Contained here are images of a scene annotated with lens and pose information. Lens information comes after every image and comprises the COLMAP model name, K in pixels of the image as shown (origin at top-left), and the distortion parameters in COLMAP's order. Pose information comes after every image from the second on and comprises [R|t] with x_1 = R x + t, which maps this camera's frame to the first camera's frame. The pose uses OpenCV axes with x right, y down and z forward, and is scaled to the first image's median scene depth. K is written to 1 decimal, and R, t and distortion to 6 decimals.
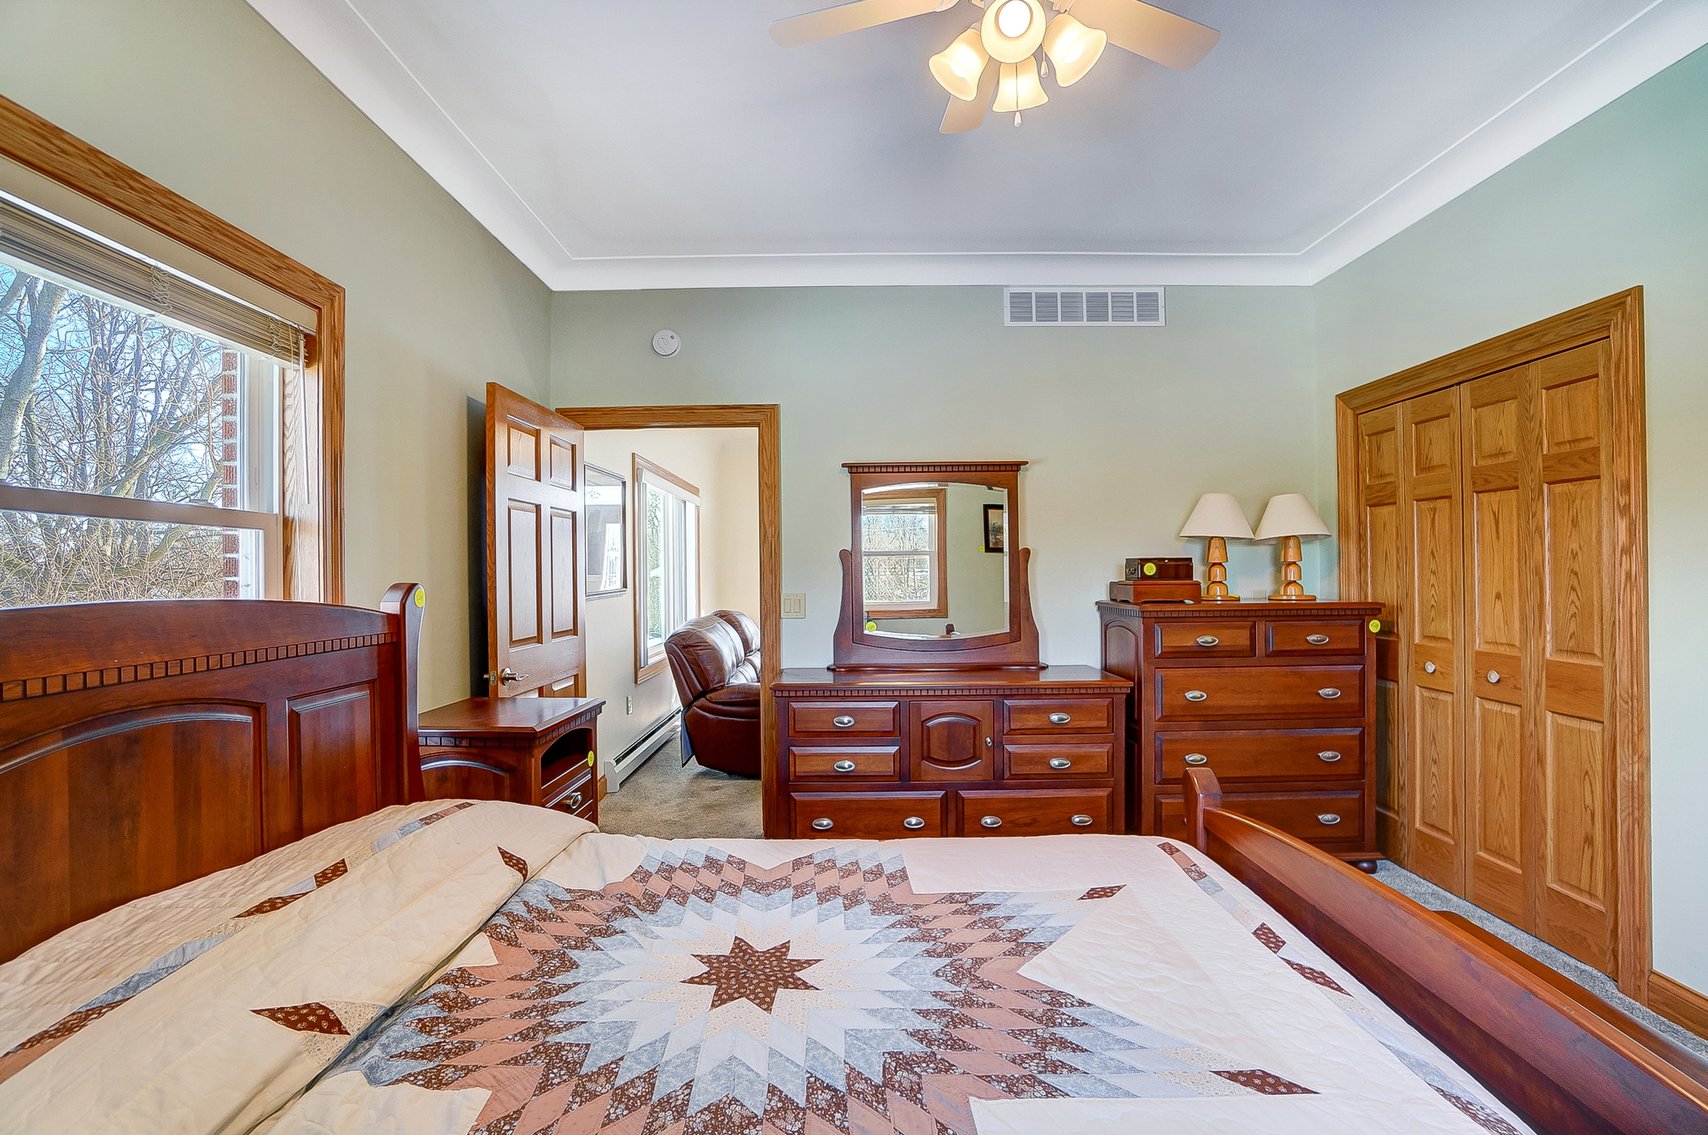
lens RADIAL K [[756.4, 0, 831.5], [0, 756.4, 566.1], [0, 0, 1]] dist [-0.062983, 0.025035]
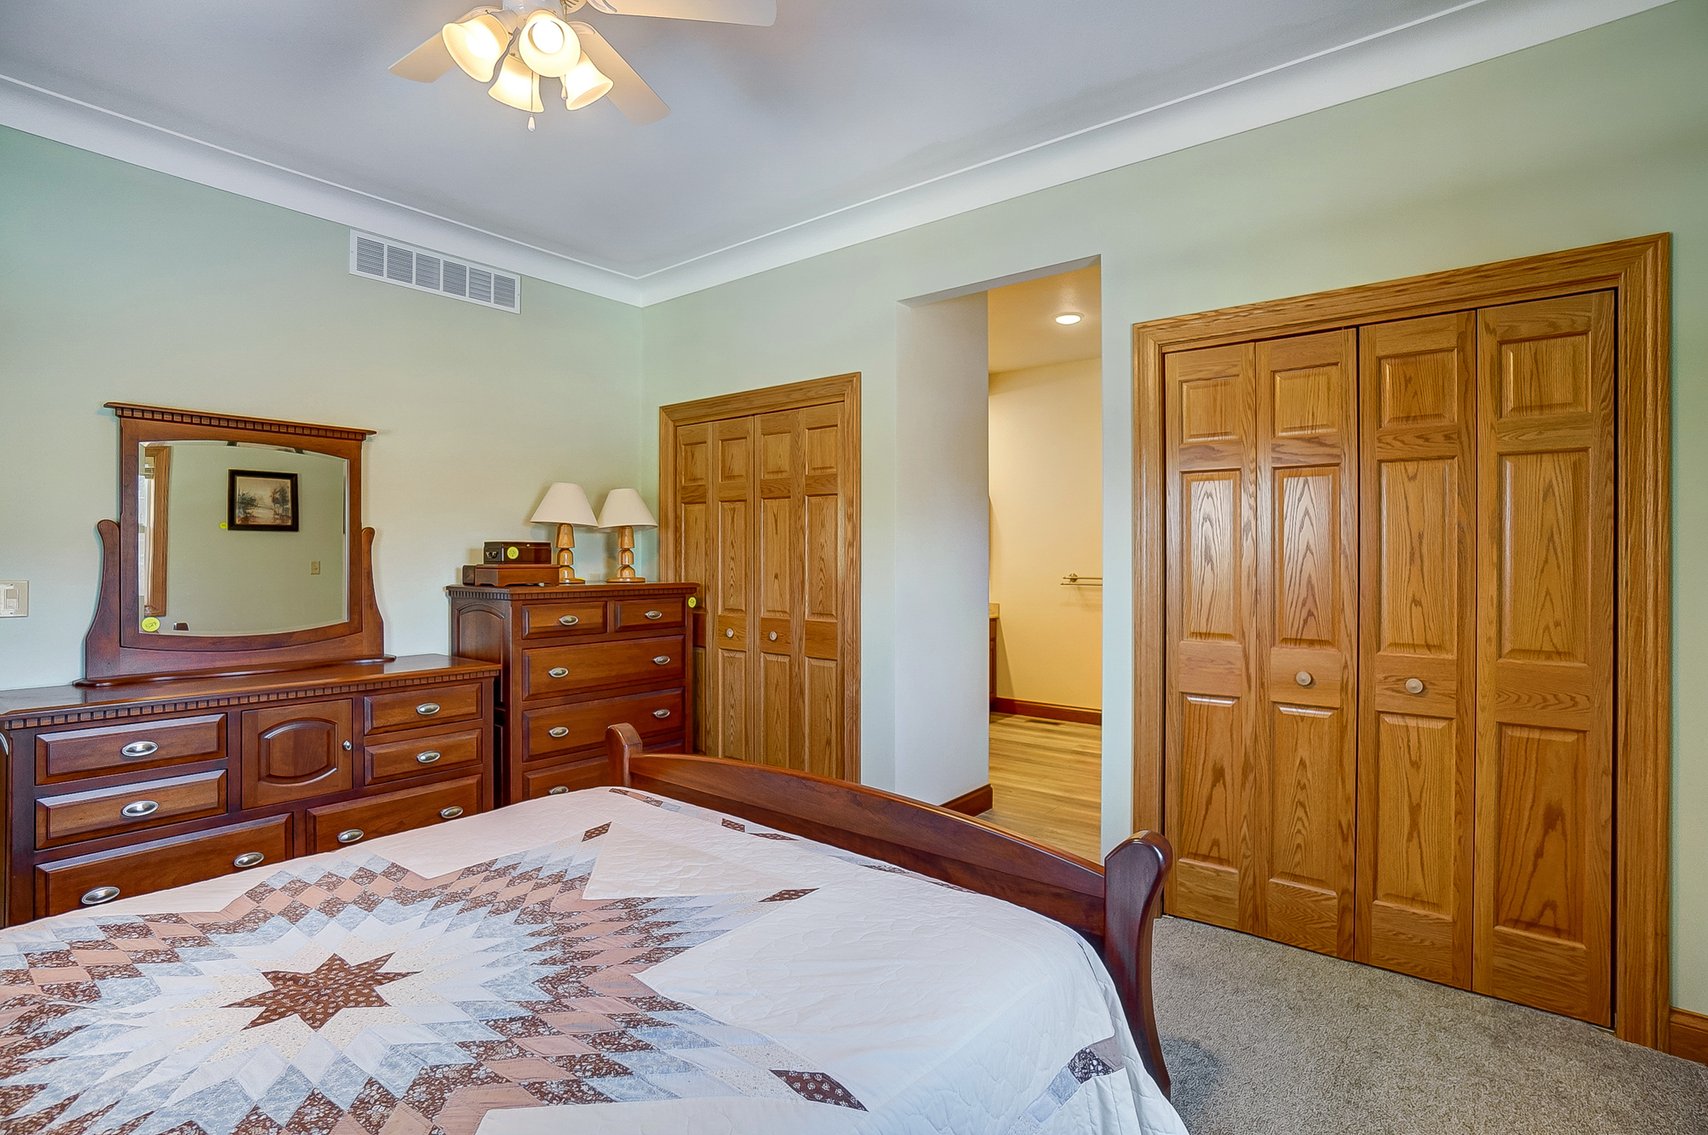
lens RADIAL K [[855.5, 0, 768.1], [0, 855.5, 546.3], [0, 0, 1]] dist [-0.004303, -0.000156]
pose [[0.666606, 0.020769, 0.745121, -0.234029], [-0.015310, 0.999782, -0.014171, 0.006920], [-0.745253, -0.001961, 0.666779, -0.039667]]
